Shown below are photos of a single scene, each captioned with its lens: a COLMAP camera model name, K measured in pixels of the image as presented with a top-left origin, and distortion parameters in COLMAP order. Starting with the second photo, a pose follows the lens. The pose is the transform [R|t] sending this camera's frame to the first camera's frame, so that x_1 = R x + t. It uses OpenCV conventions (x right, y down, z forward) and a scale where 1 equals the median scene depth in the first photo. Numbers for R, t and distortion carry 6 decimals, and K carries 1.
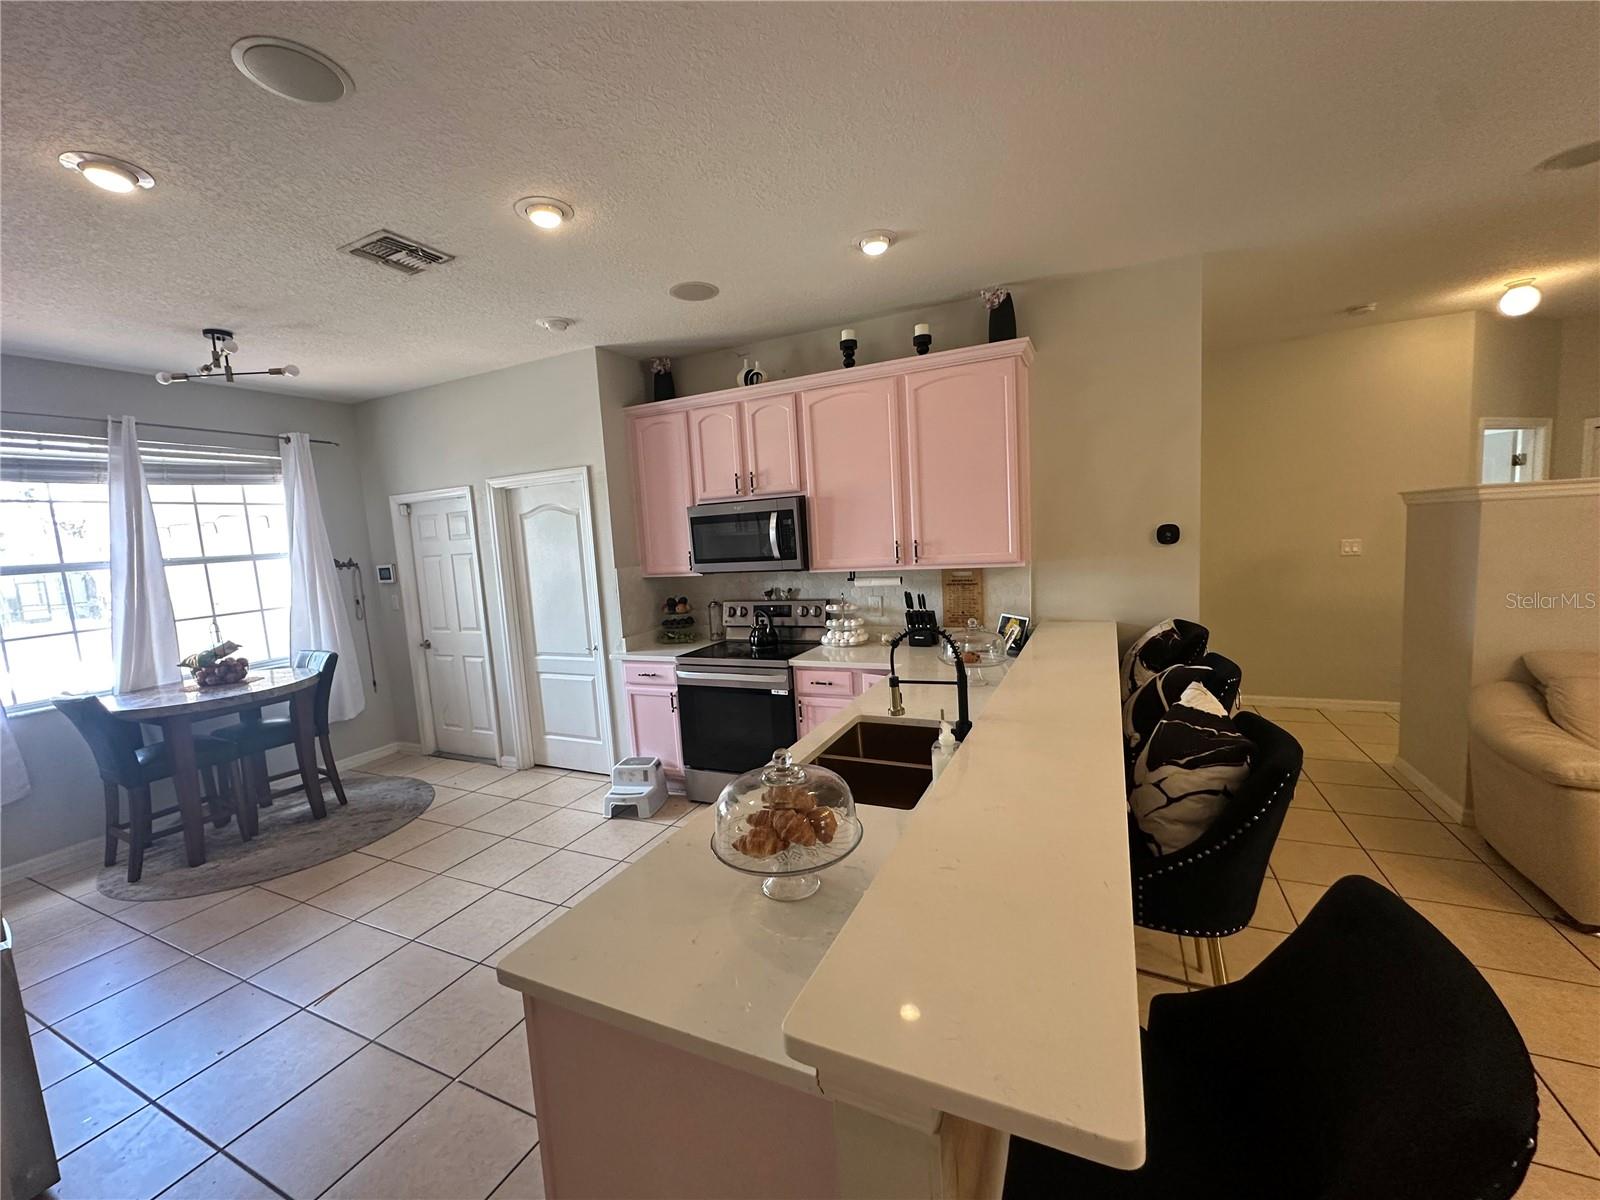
lens RADIAL K [[637.5, 0, 800.5], [0, 637.5, 601.2], [0, 0, 1]] dist [-0.004446, 0.000289]
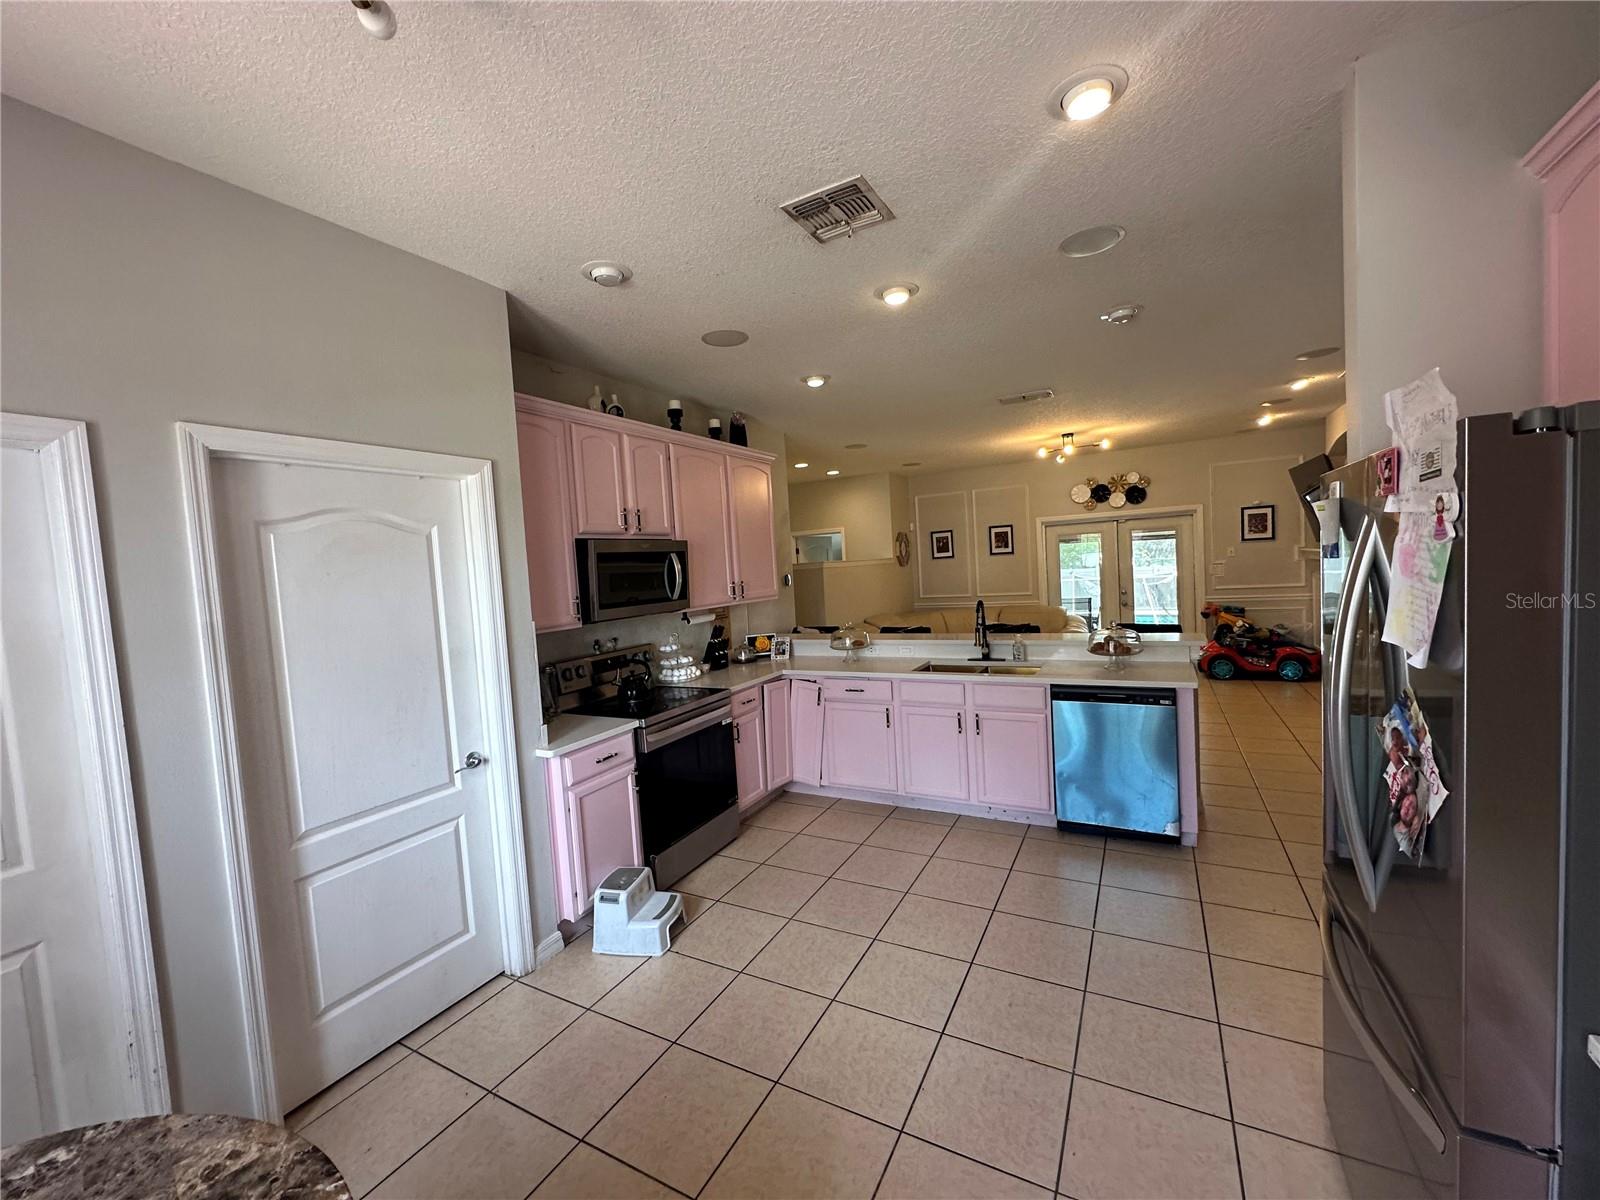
lens RADIAL K [[637.5, 0, 800.5], [0, 637.5, 601.2], [0, 0, 1]] dist [-0.004446, 0.000289]
pose [[0.059906, 0.000000, 0.998204, -0.976581], [0.164145, 0.986387, -0.009851, -0.019761], [-0.984615, 0.164441, 0.059090, 0.711494]]
